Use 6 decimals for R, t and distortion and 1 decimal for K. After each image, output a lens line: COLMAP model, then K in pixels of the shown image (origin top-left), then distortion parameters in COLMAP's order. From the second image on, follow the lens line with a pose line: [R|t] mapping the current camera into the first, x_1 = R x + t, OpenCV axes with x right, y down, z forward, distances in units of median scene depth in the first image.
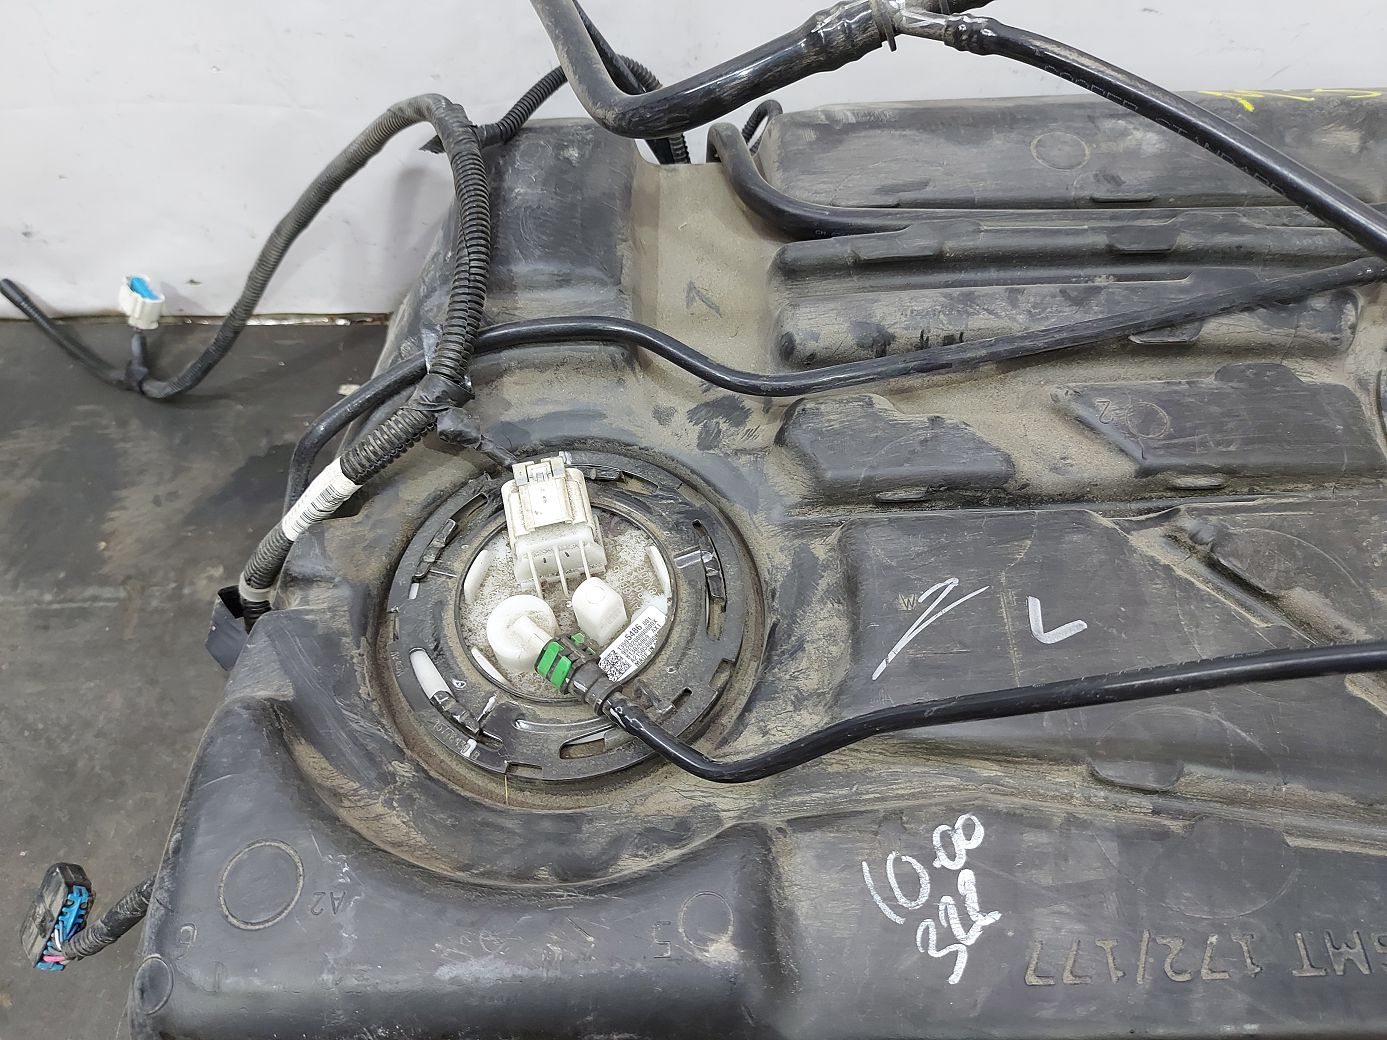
lens RADIAL K [[981.1, 0, 665.5], [0, 981.1, 519.3], [0, 0, 1]] dist [0.027837, -0.040618]
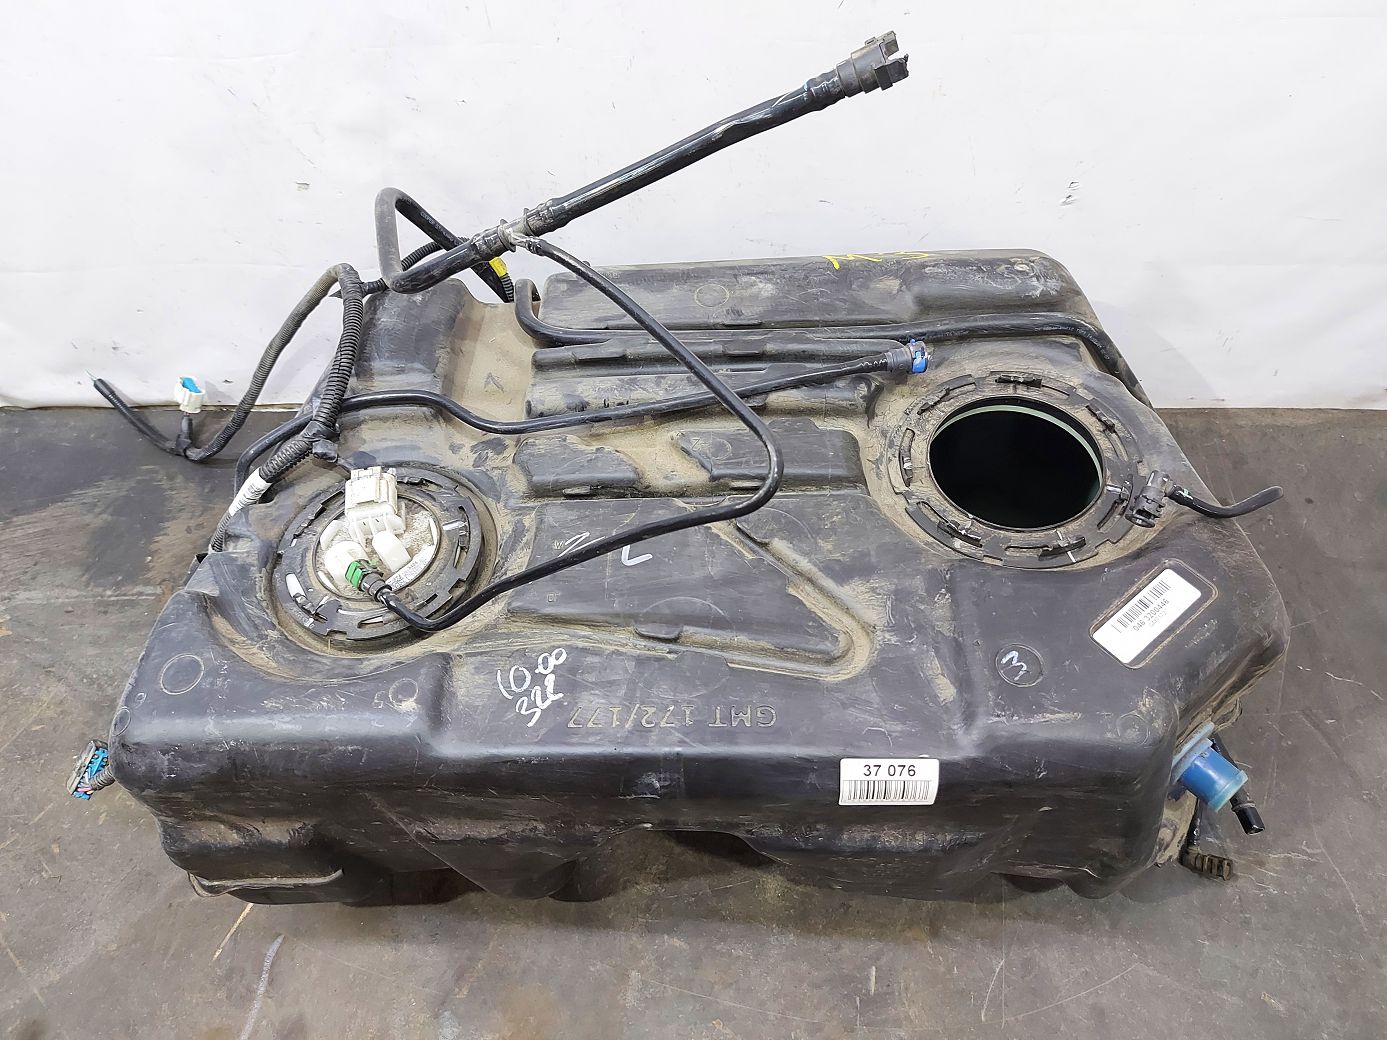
lens RADIAL K [[981.1, 0, 698.8], [0, 981.1, 526.8], [0, 0, 1]] dist [0.027837, -0.040618]
pose [[0.998423, 0.007560, -0.055636, 0.536742], [-0.013568, 0.994013, -0.108417, 0.216012], [0.054483, 0.109001, 0.992547, -0.674038]]
